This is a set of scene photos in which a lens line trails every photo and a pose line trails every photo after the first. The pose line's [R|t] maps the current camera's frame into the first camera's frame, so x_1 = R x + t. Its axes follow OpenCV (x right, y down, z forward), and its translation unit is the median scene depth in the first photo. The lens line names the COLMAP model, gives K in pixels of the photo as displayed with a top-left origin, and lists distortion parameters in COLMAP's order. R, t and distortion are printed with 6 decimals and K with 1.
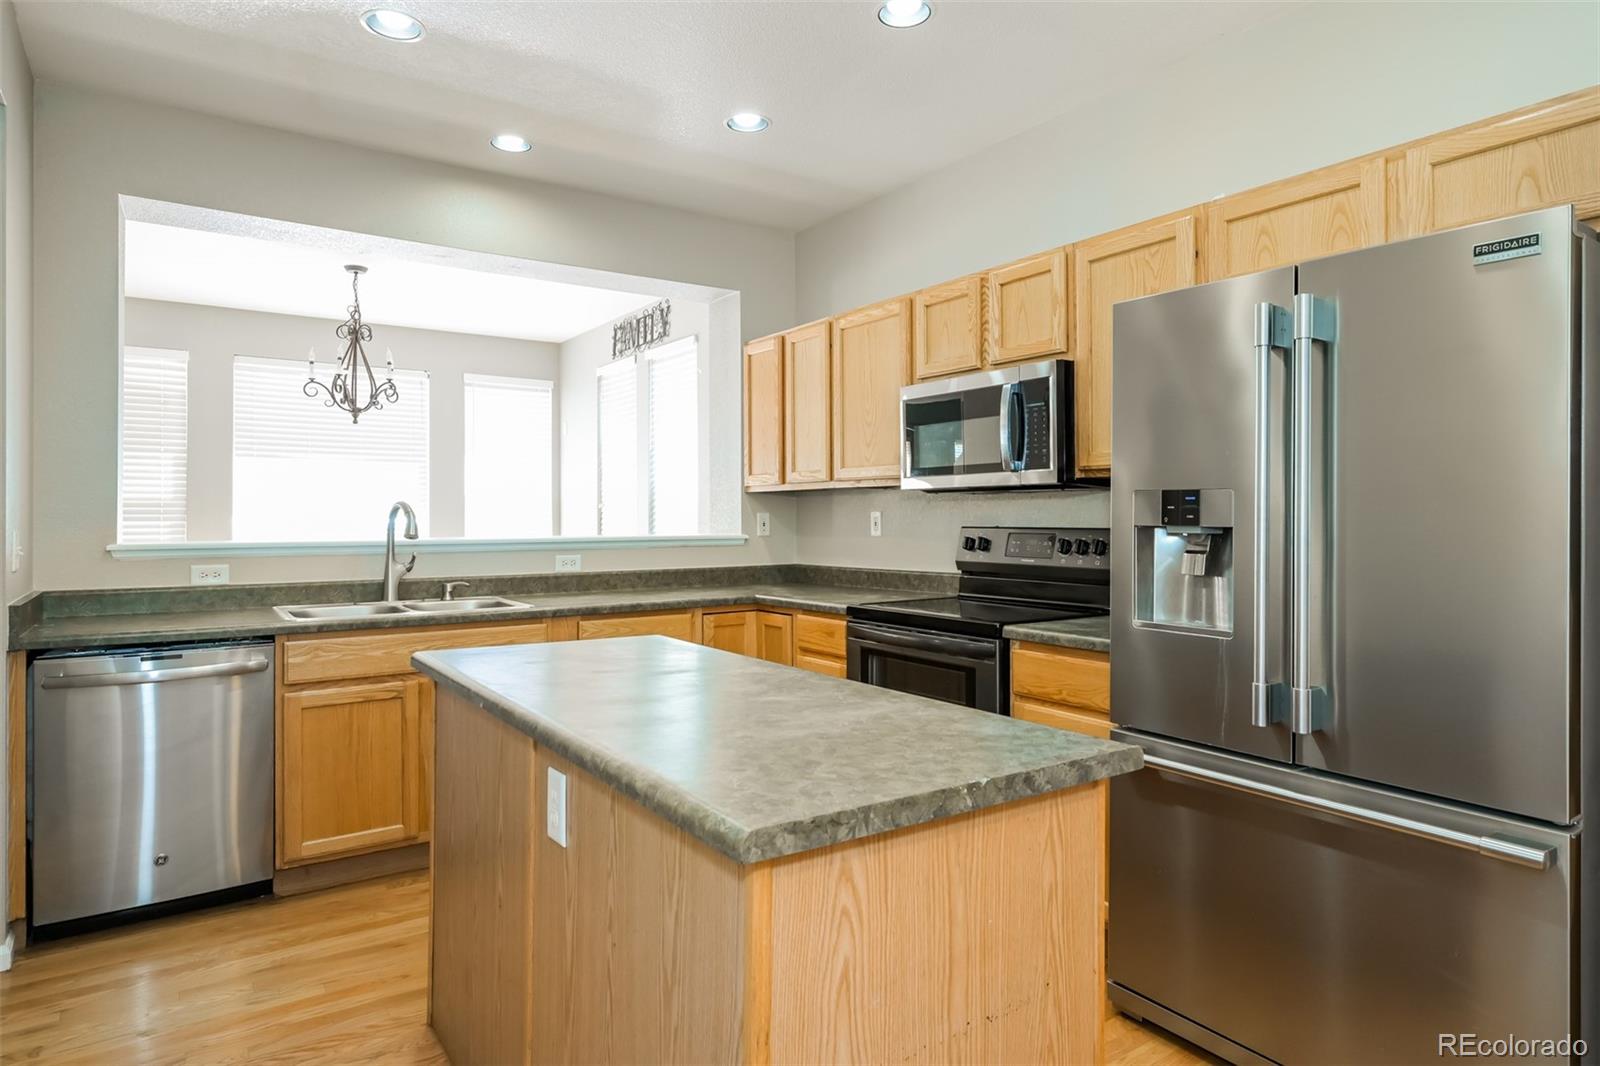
lens RADIAL K [[953.0, 0, 807.5], [0, 953.0, 519.9], [0, 0, 1]] dist [-0.019651, 0.000139]
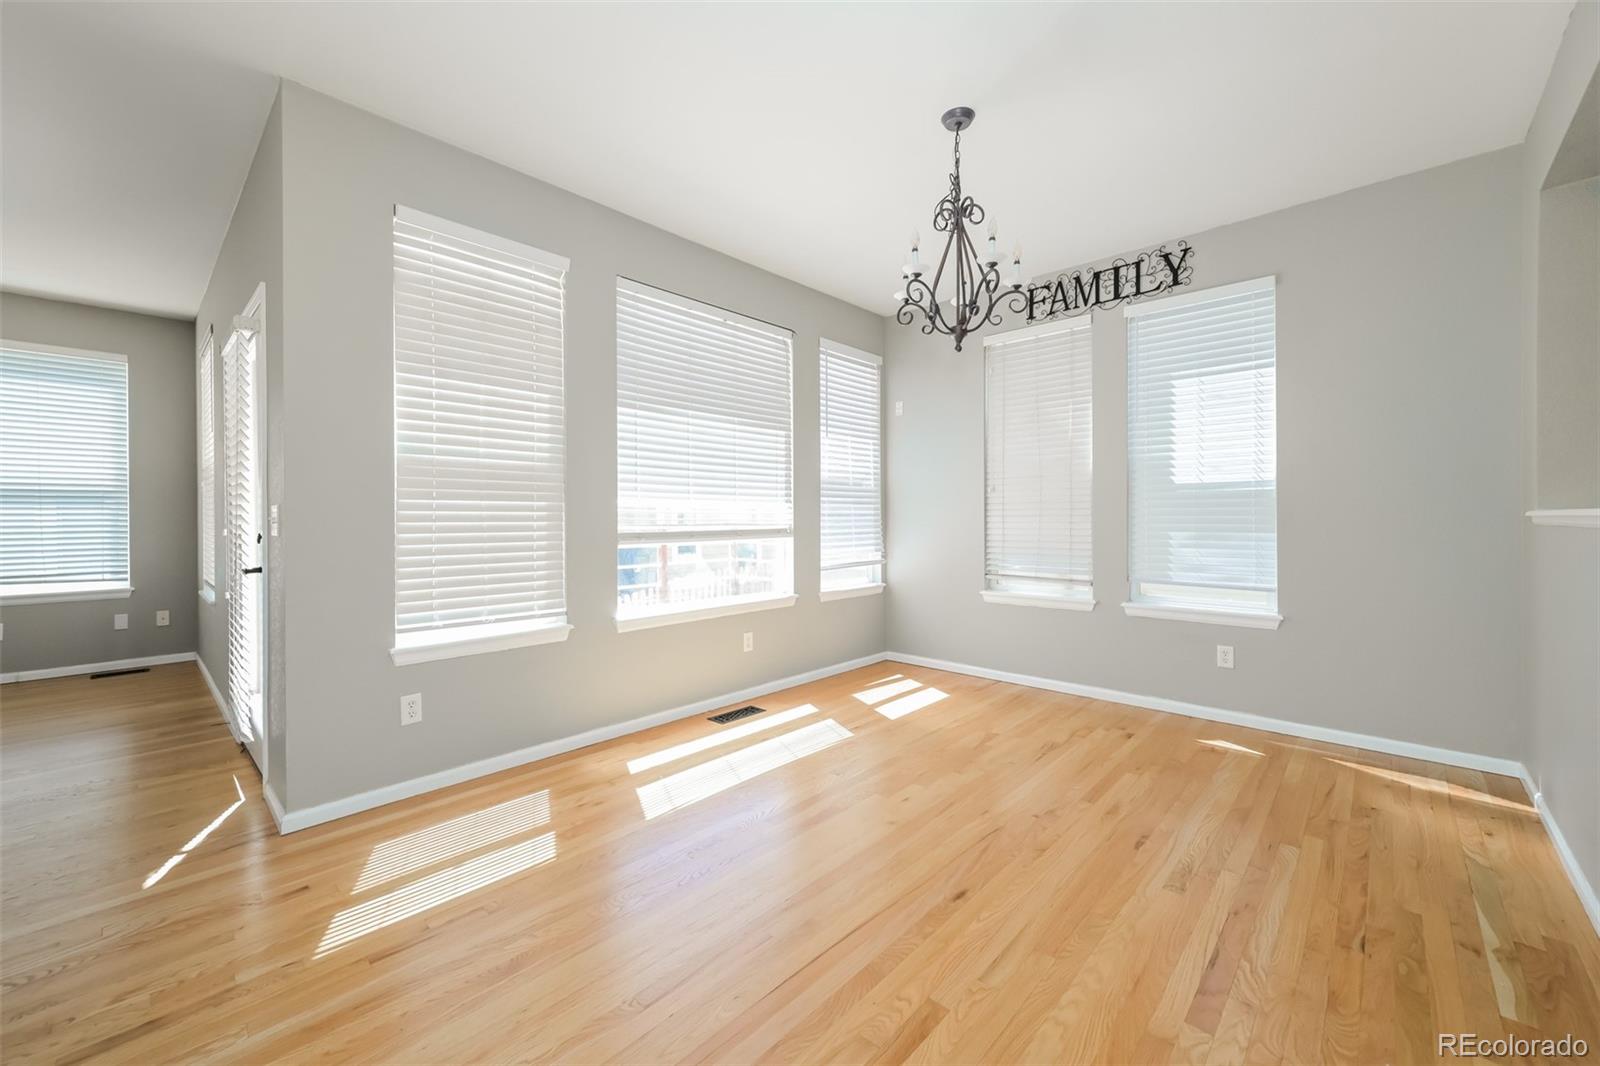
lens RADIAL K [[632.6, 0, 799.7], [0, 632.6, 516.4], [0, 0, 1]] dist [0.002728, 0.000894]
pose [[0.975845, -0.005195, 0.218403, -1.050392], [0.006078, 0.999976, -0.003372, 0.025609], [-0.218380, 0.004618, 0.975853, 0.900209]]
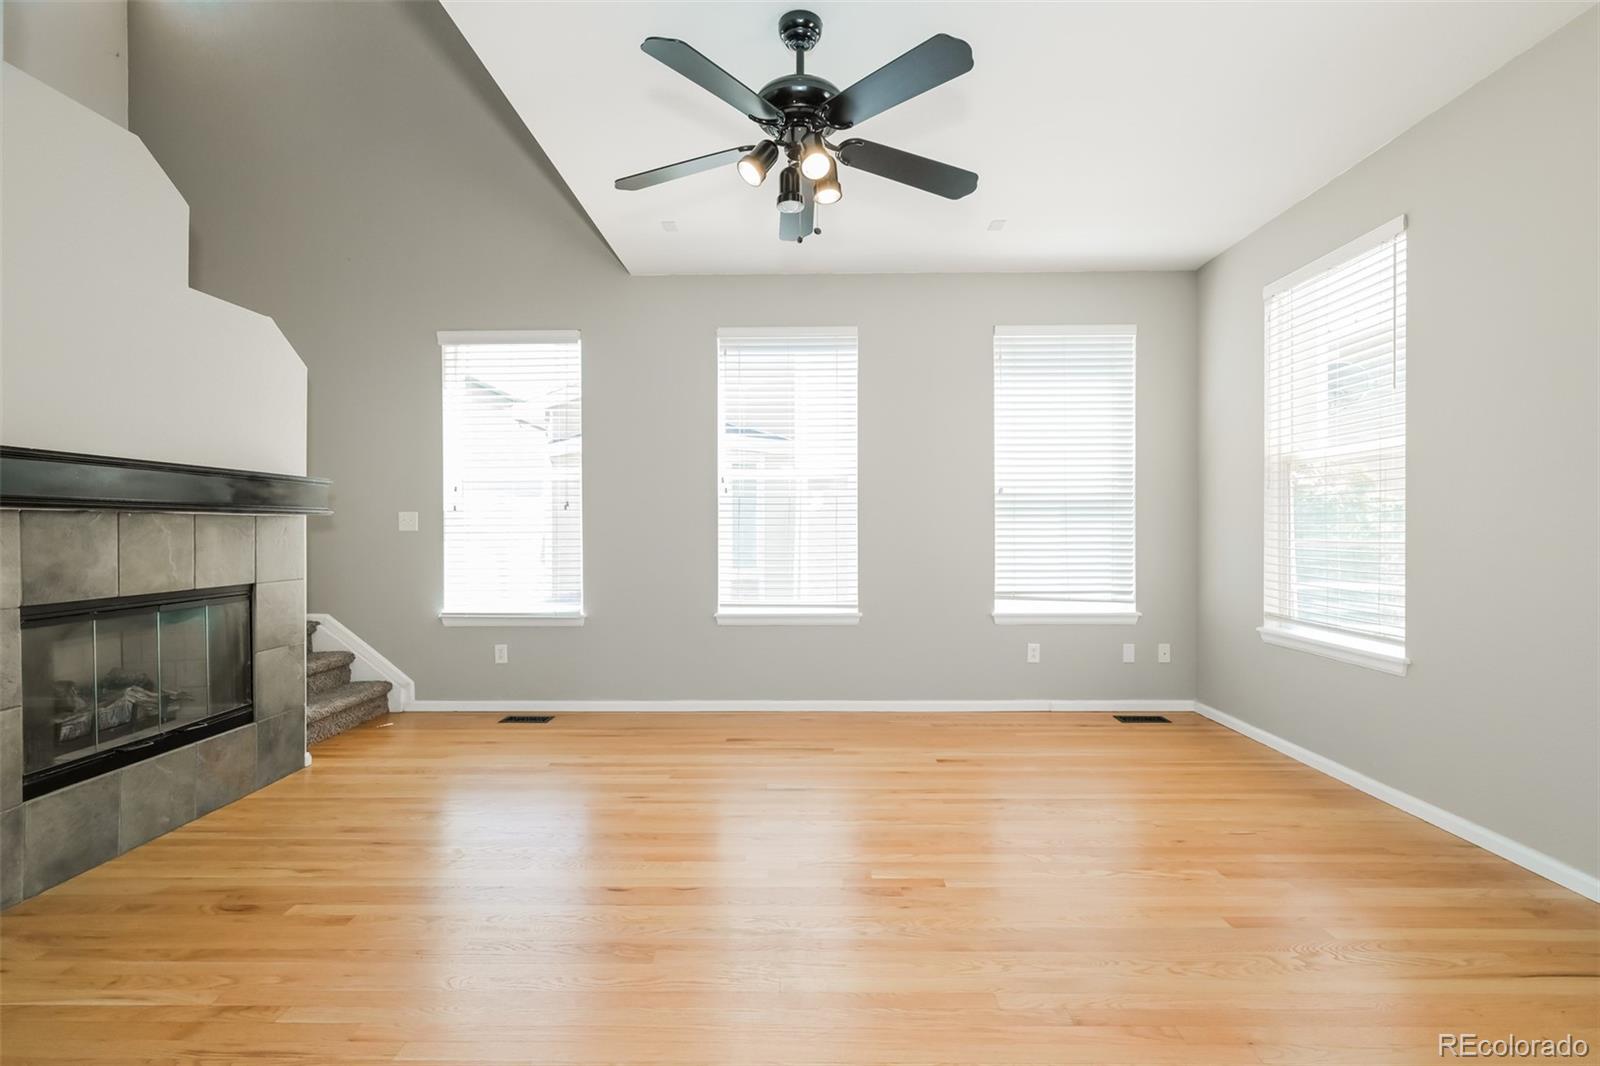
lens RADIAL K [[700.3, 0, 794.9], [0, 700.3, 534.4], [0, 0, 1]] dist [0.000307, -0.000882]
pose [[0.816659, 0.000284, -0.577121, -1.914835], [0.003587, 0.999978, 0.005568, 0.020918], [0.577110, -0.006617, 0.816640, 1.197666]]
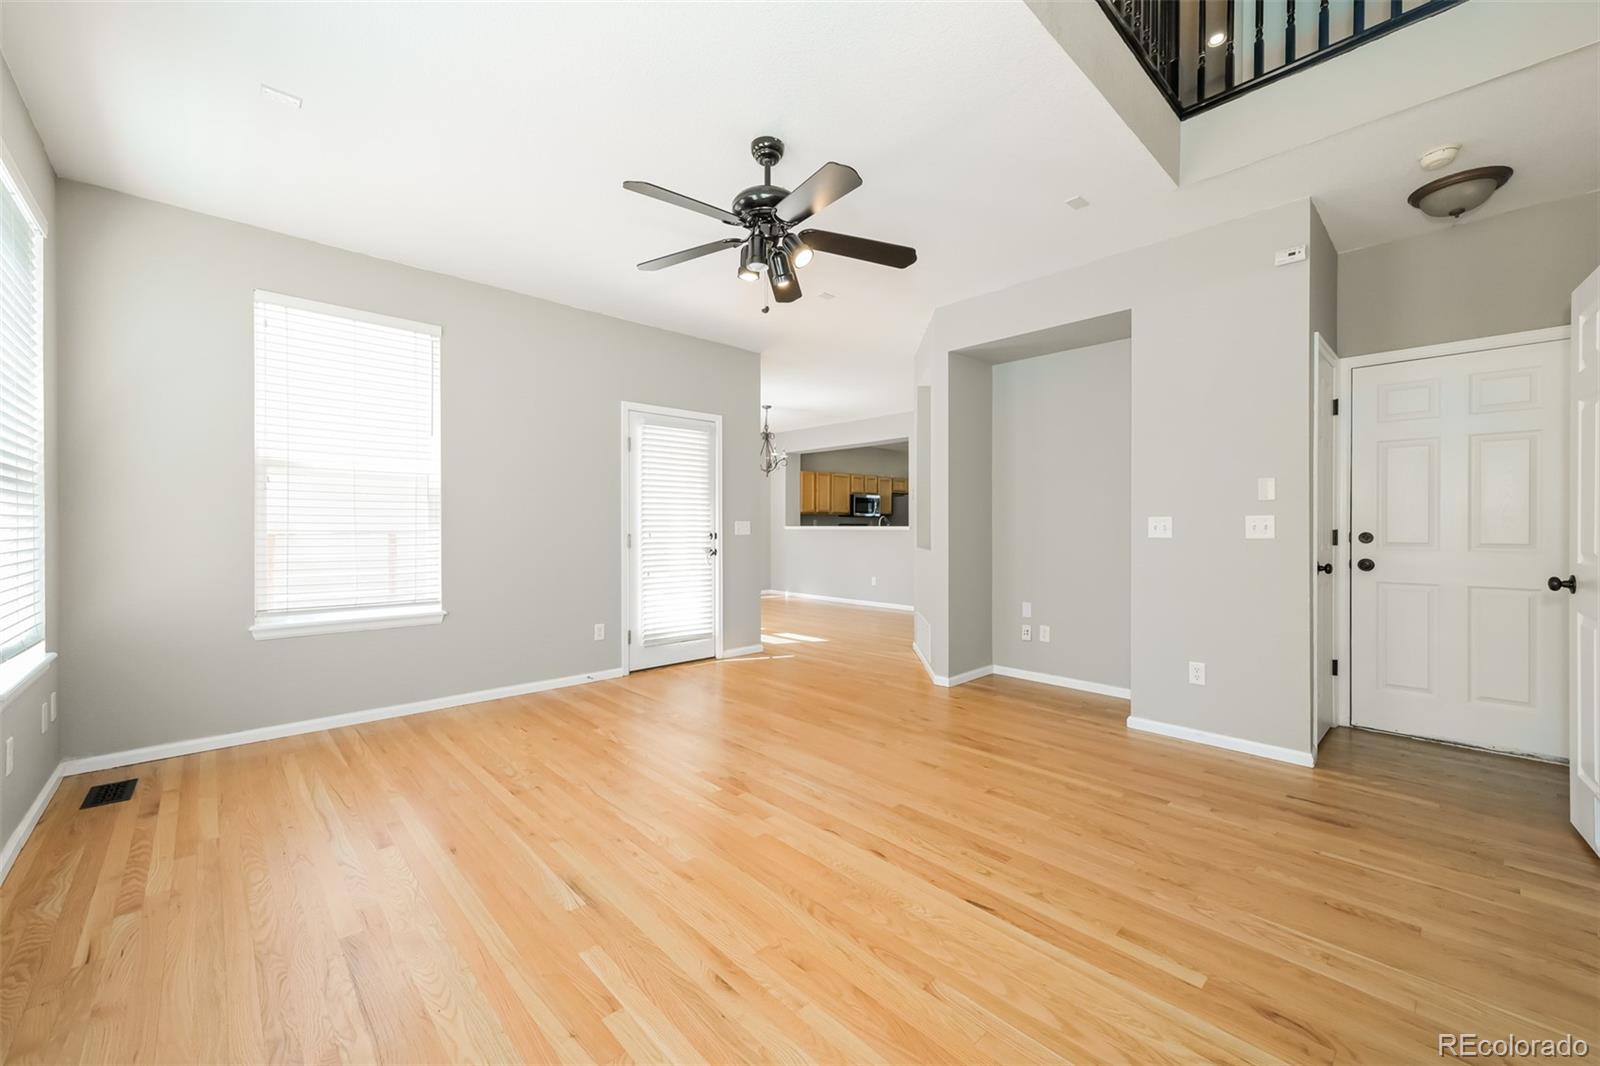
lens RADIAL K [[632.6, 0, 803.8], [0, 632.6, 526.3], [0, 0, 1]] dist [0.002728, 0.000894]
pose [[-0.164985, -0.001898, 0.986294, -2.984690], [-0.000248, 0.999998, 0.001882, 0.016236], [-0.986296, 0.000066, -0.164985, 1.777569]]
